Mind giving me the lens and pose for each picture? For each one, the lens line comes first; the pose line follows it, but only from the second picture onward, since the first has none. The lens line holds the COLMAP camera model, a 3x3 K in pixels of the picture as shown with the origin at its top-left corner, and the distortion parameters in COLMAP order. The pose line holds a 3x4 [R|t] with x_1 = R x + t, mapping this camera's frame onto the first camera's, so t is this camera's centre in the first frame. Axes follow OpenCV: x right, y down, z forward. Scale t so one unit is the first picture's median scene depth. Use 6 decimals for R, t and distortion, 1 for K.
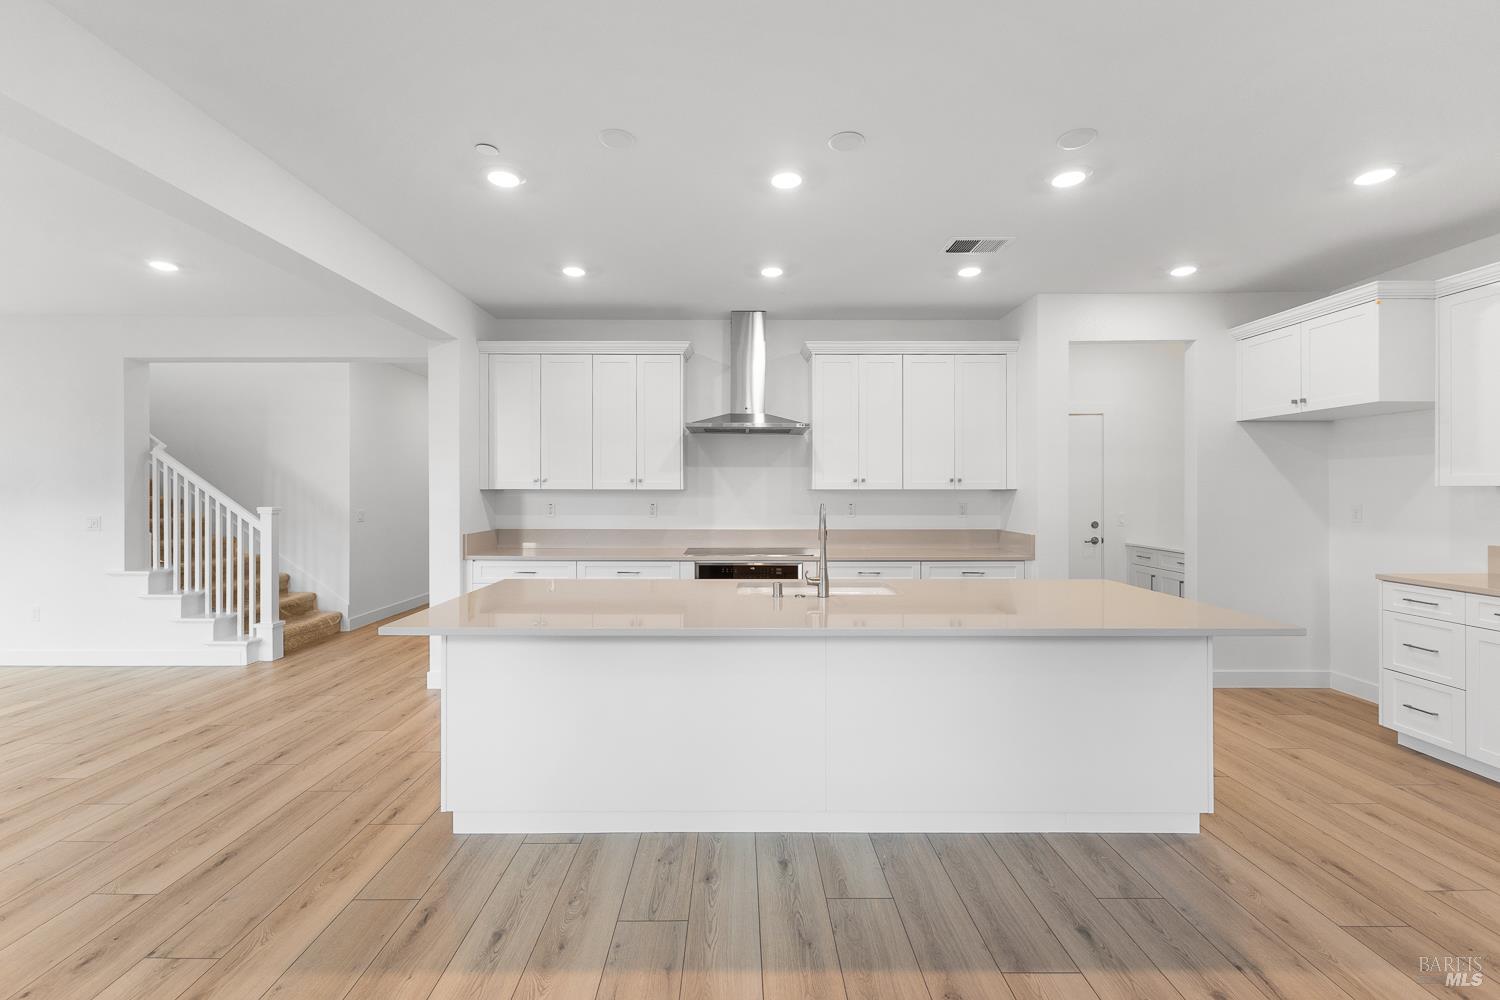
lens RADIAL K [[627.4, 0, 728.1], [0, 627.4, 489.3], [0, 0, 1]] dist [0.002253, 0.000099]
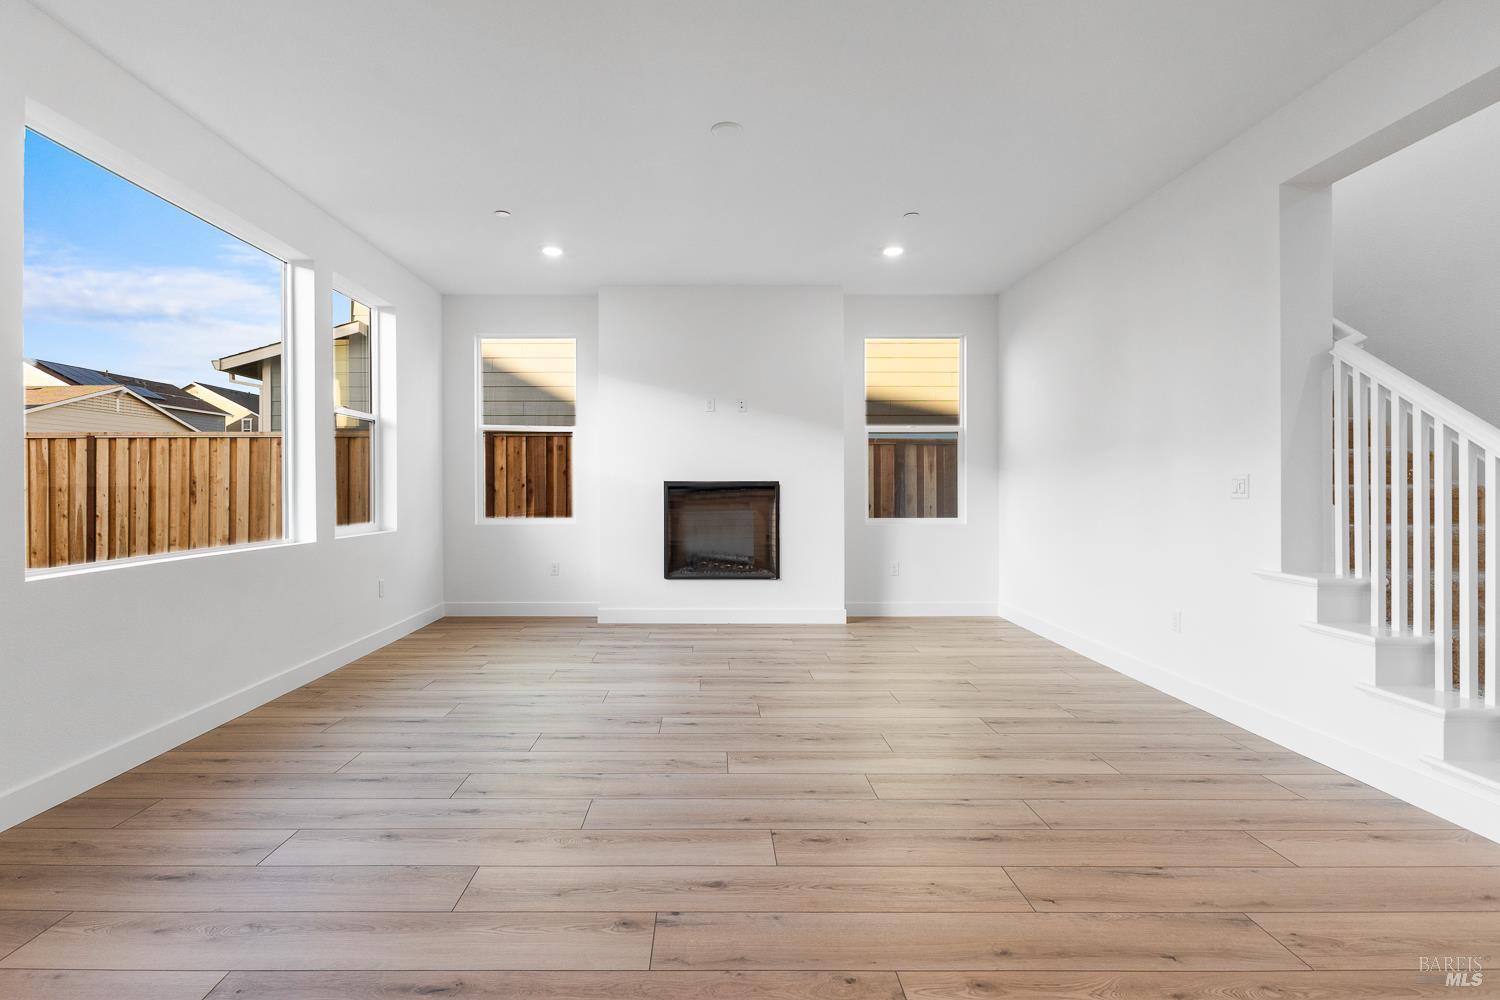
lens RADIAL K [[727.6, 0, 711.0], [0, 727.6, 488.9], [0, 0, 1]] dist [-0.000604, -0.000698]
pose [[-0.005782, 0.000943, -0.999983, -0.319948], [0.001752, 0.999998, 0.000933, 0.055383], [0.999982, -0.001747, -0.005783, 0.500945]]
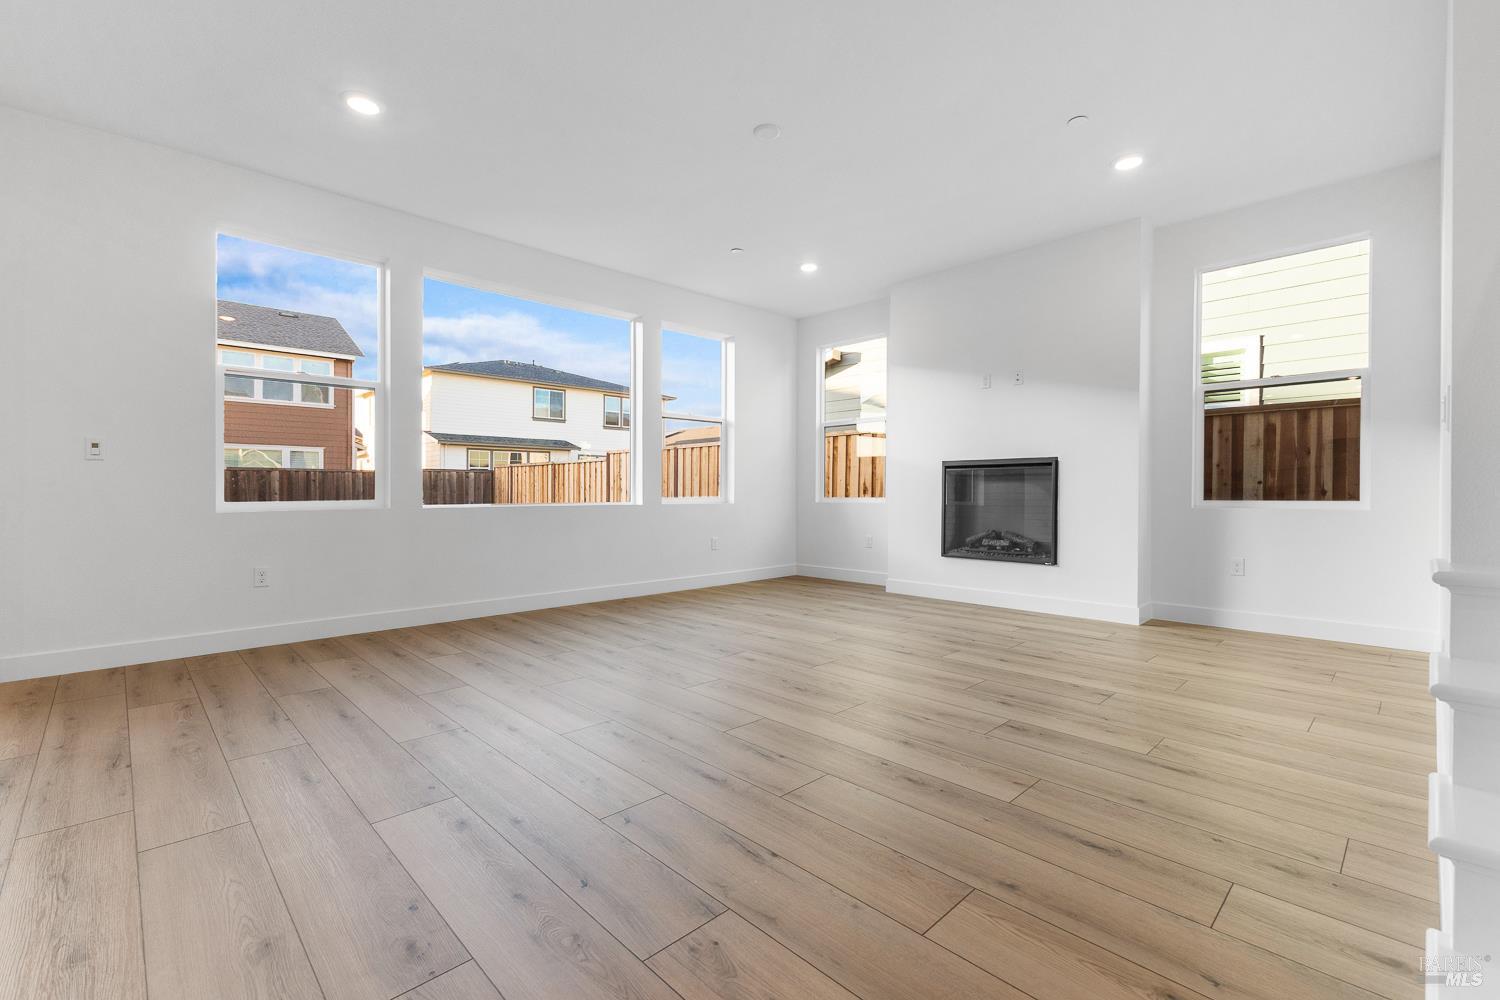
lens RADIAL K [[657.6, 0, 745.9], [0, 657.6, 493.6], [0, 0, 1]] dist [0.011777, 0.000000]
pose [[-0.721381, 0.002922, -0.692532, -0.503693], [0.000808, 0.999994, 0.003377, 0.094178], [0.692537, 0.001876, -0.721379, 0.982691]]
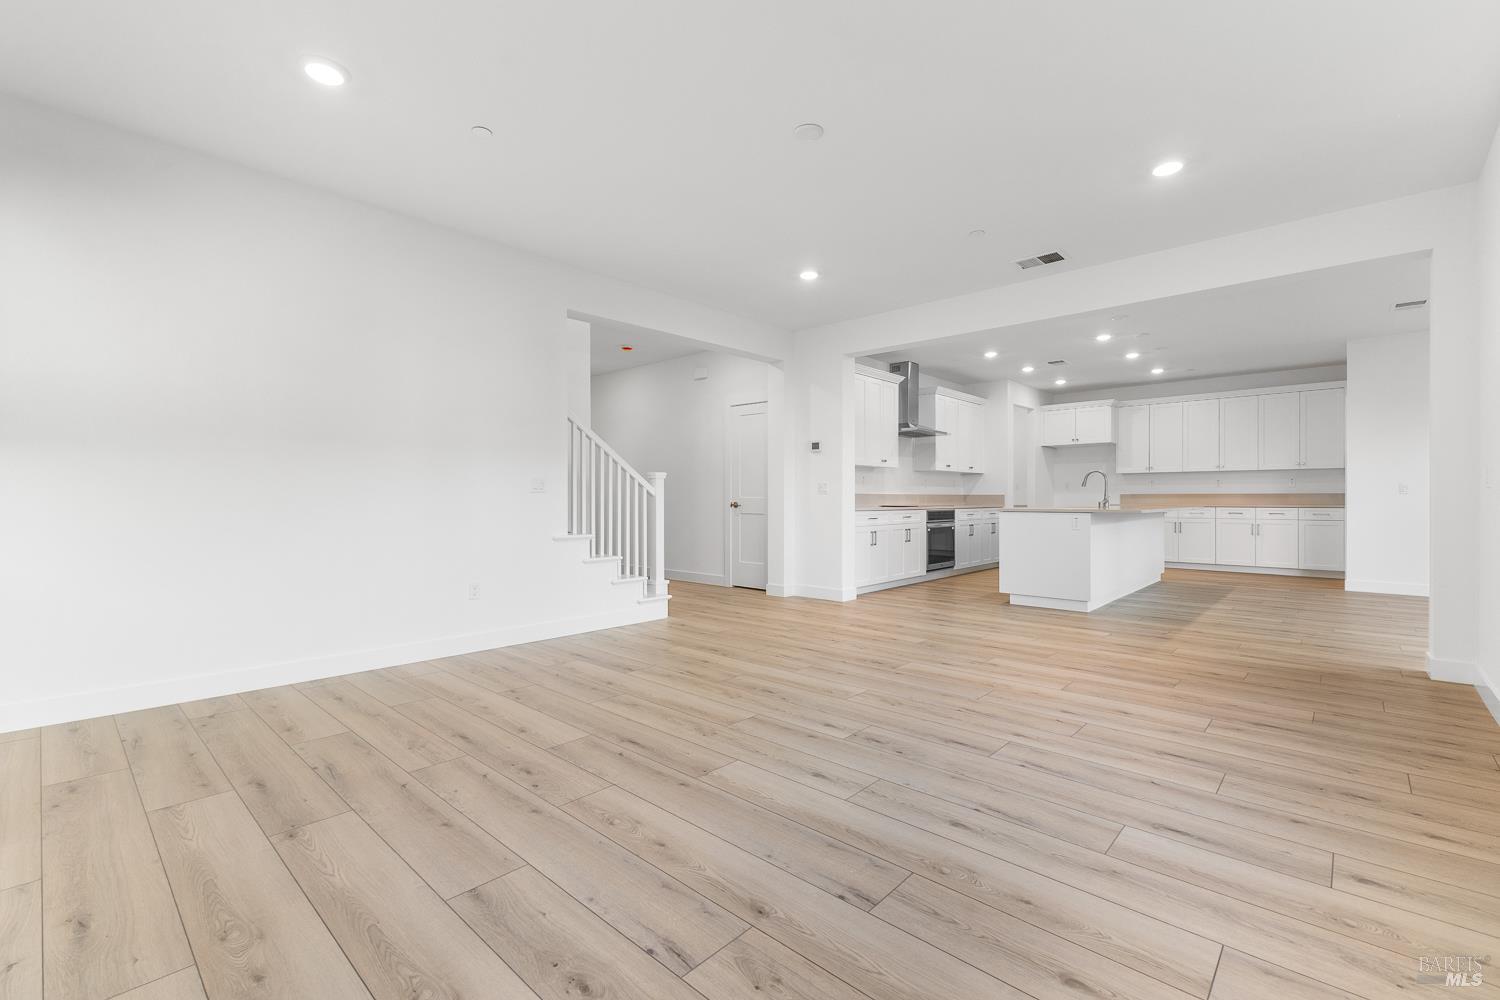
lens RADIAL K [[657.6, 0, 745.9], [0, 657.6, 493.6], [0, 0, 1]] dist [0.011777, 0.000000]
pose [[0.680666, 0.005238, 0.732575, -1.475344], [-0.000805, 0.999979, -0.006402, 0.072203], [-0.732593, 0.003768, 0.680656, 0.133184]]
